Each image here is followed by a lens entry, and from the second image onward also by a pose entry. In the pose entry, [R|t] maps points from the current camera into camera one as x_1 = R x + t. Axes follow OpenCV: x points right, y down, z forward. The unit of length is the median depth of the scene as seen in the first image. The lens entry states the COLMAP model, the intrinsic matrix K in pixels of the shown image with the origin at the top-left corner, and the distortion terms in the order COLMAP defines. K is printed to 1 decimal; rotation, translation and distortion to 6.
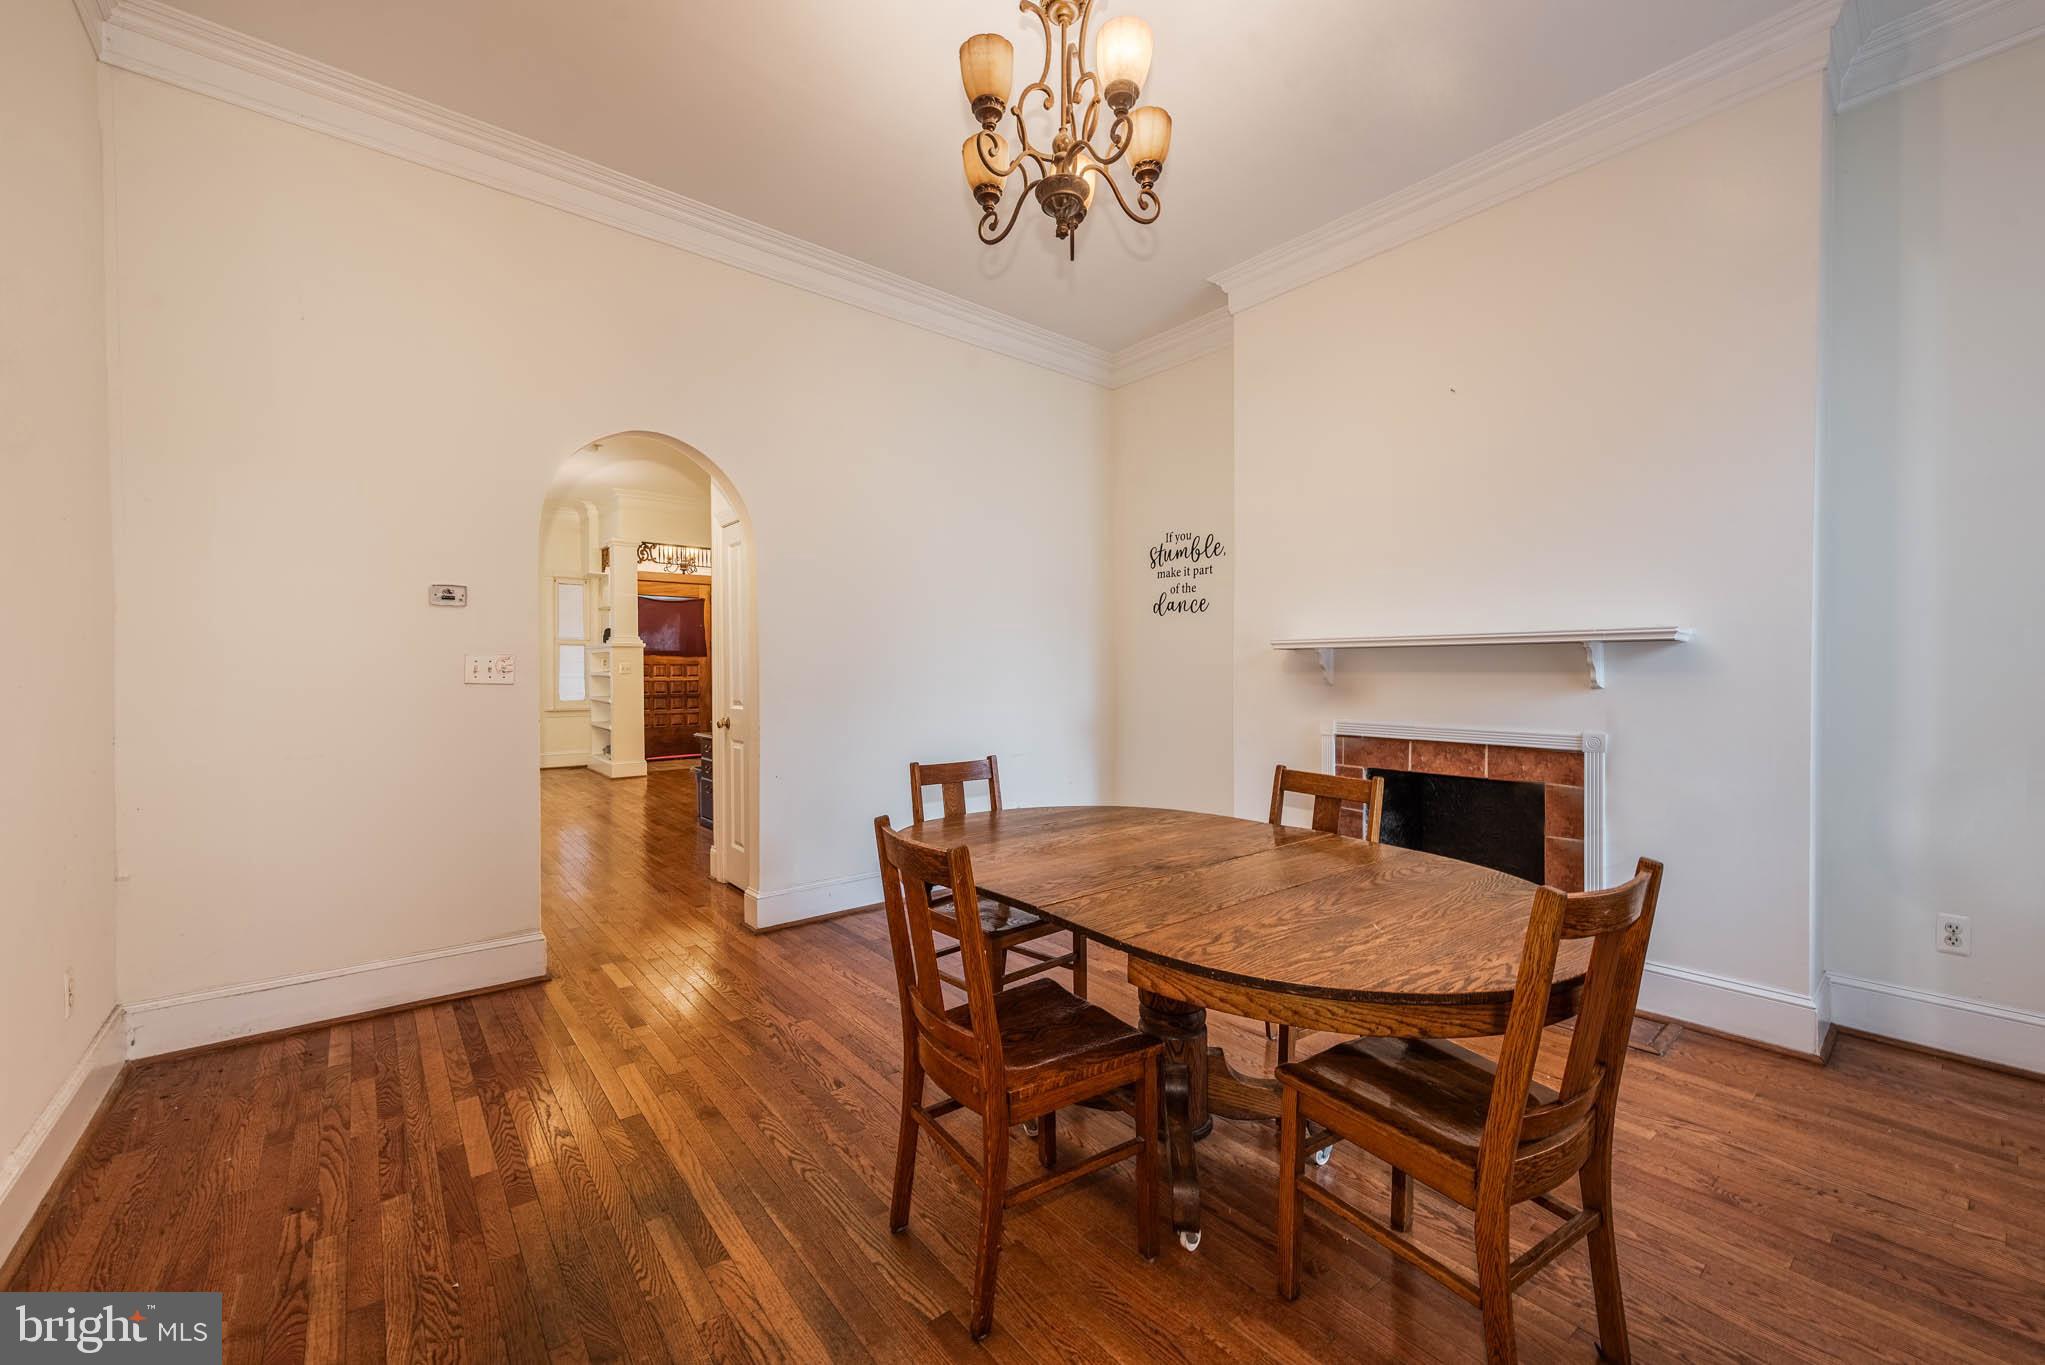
lens RADIAL K [[819.9, 0, 1018.8], [0, 819.9, 675.2], [0, 0, 1]] dist [0.012268, -0.001809]
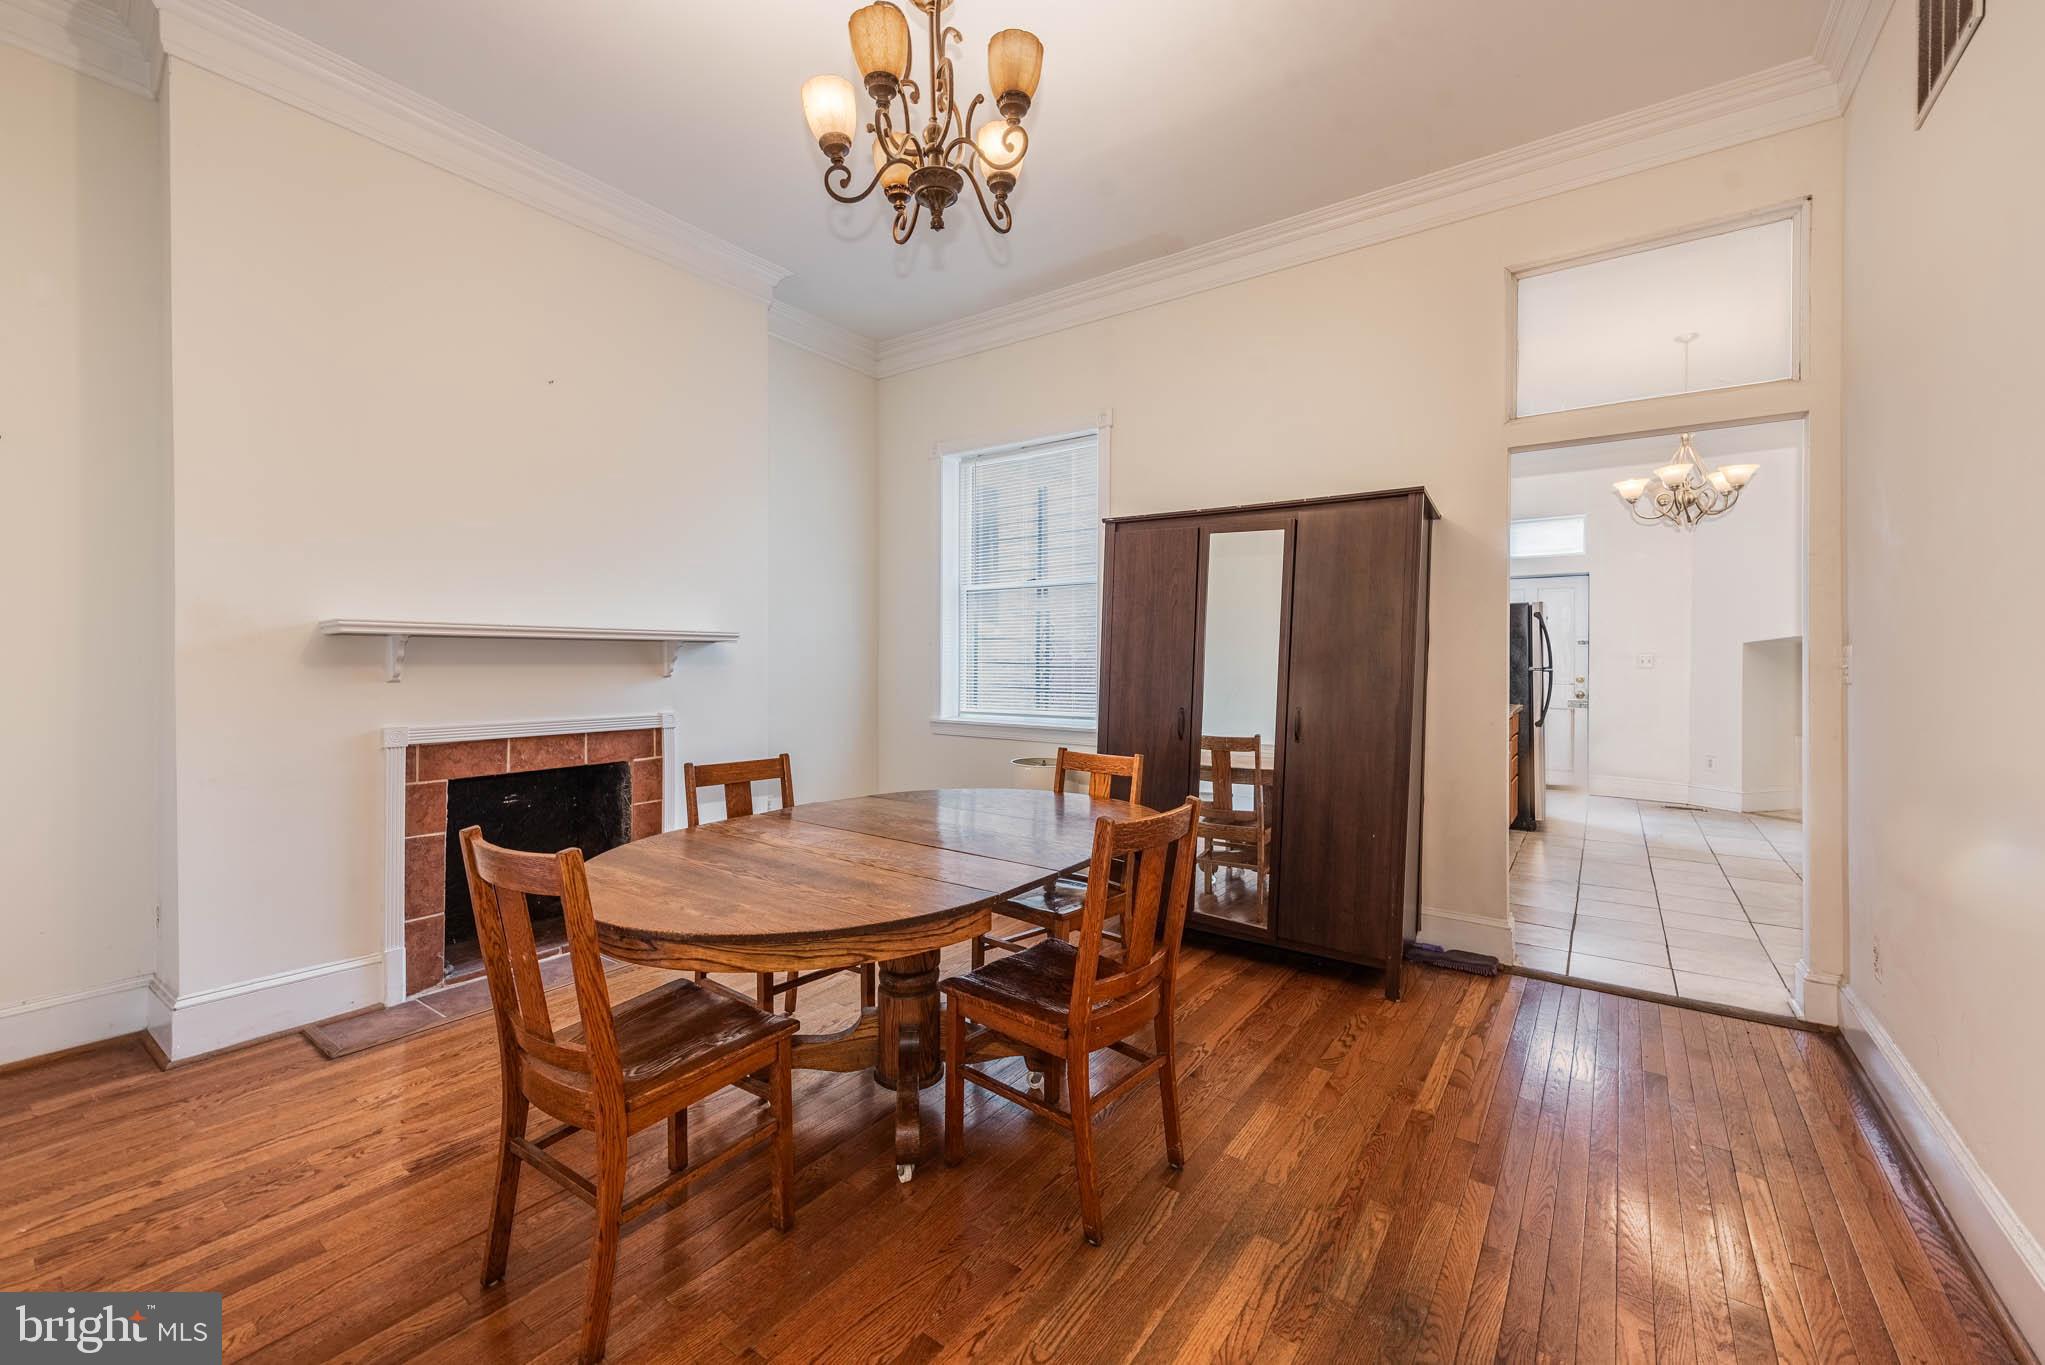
lens RADIAL K [[819.9, 0, 1007.8], [0, 819.9, 668.0], [0, 0, 1]] dist [0.012268, -0.001809]
pose [[-0.258514, -0.005762, 0.965990, -0.685188], [0.003592, 0.999970, 0.006926, -0.004610], [-0.966001, 0.005260, -0.258486, 0.878520]]
